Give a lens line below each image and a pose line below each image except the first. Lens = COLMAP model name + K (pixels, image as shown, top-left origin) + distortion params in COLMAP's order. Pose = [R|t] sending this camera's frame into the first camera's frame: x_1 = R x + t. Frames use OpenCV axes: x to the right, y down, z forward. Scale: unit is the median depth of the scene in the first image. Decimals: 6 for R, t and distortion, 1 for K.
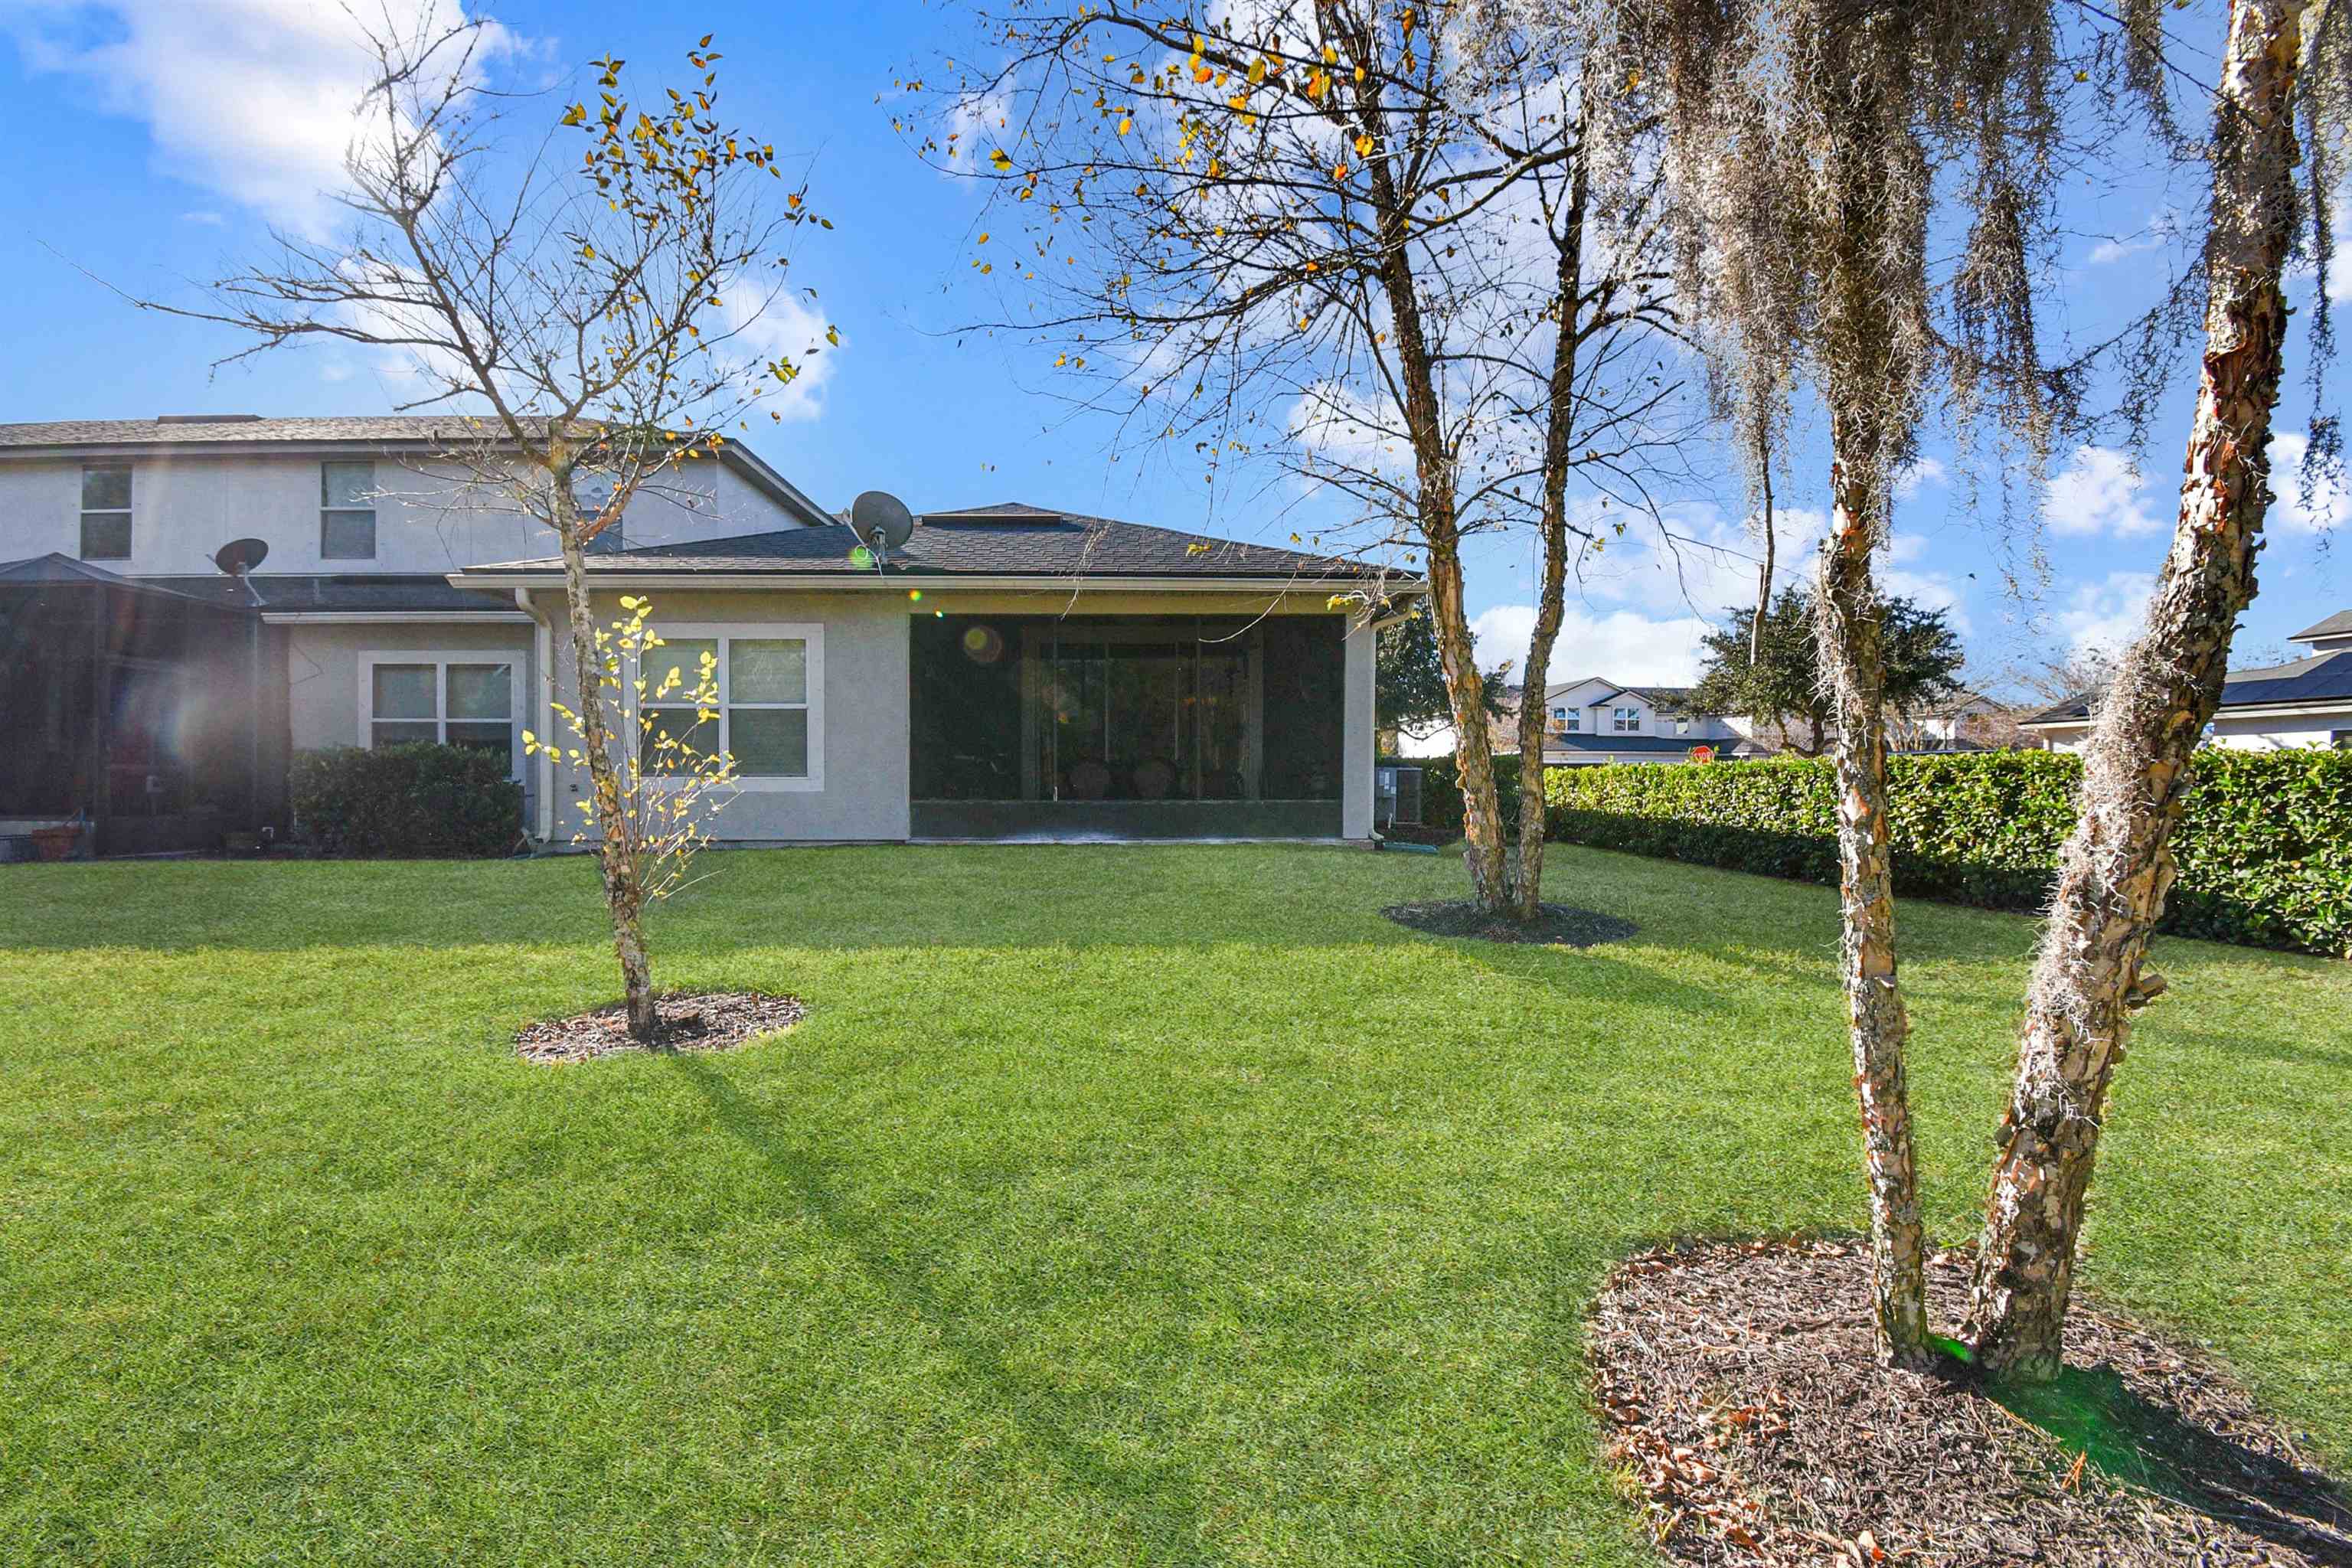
lens RADIAL K [[1051.4, 0, 1176.0], [0, 1051.4, 784.0], [0, 0, 1]] dist [0.016050, 0.000040]
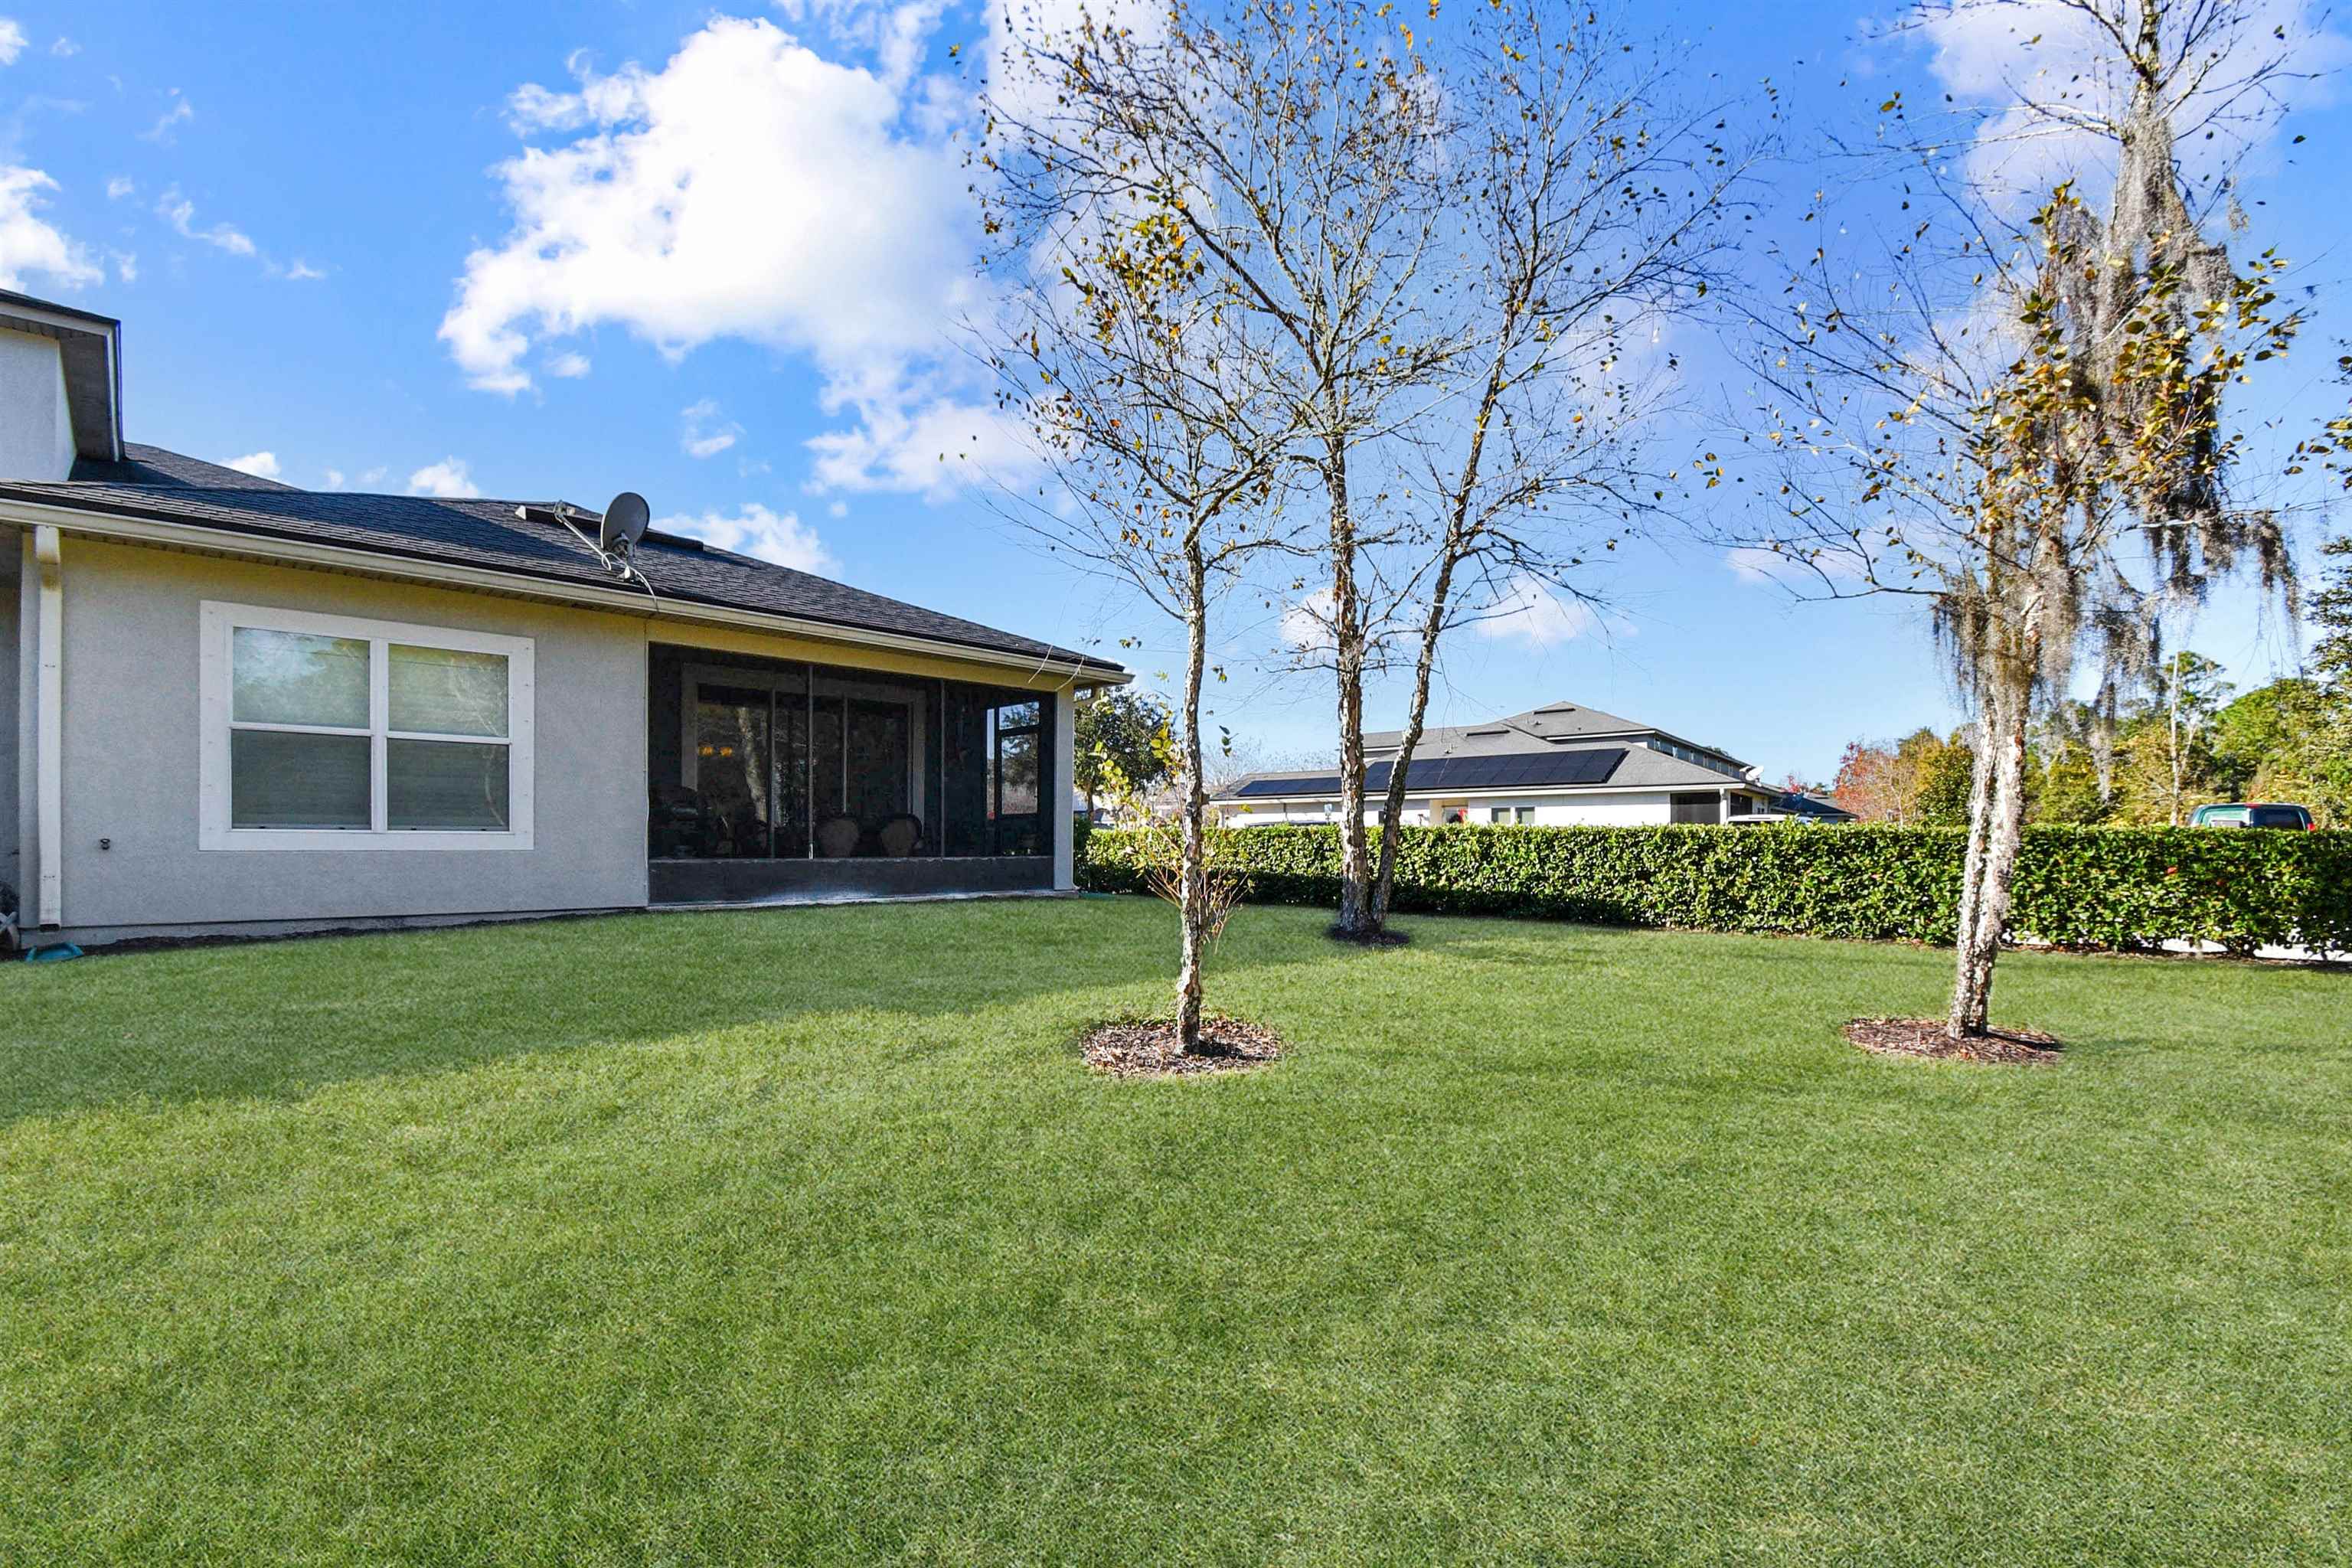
lens RADIAL K [[1051.4, 0, 1176.0], [0, 1051.4, 784.0], [0, 0, 1]] dist [0.016050, 0.000040]
pose [[0.724962, 0.040202, 0.687615, -0.533696], [-0.001812, 0.998403, -0.056462, 0.002117], [-0.688787, 0.039687, 0.723877, 0.087807]]
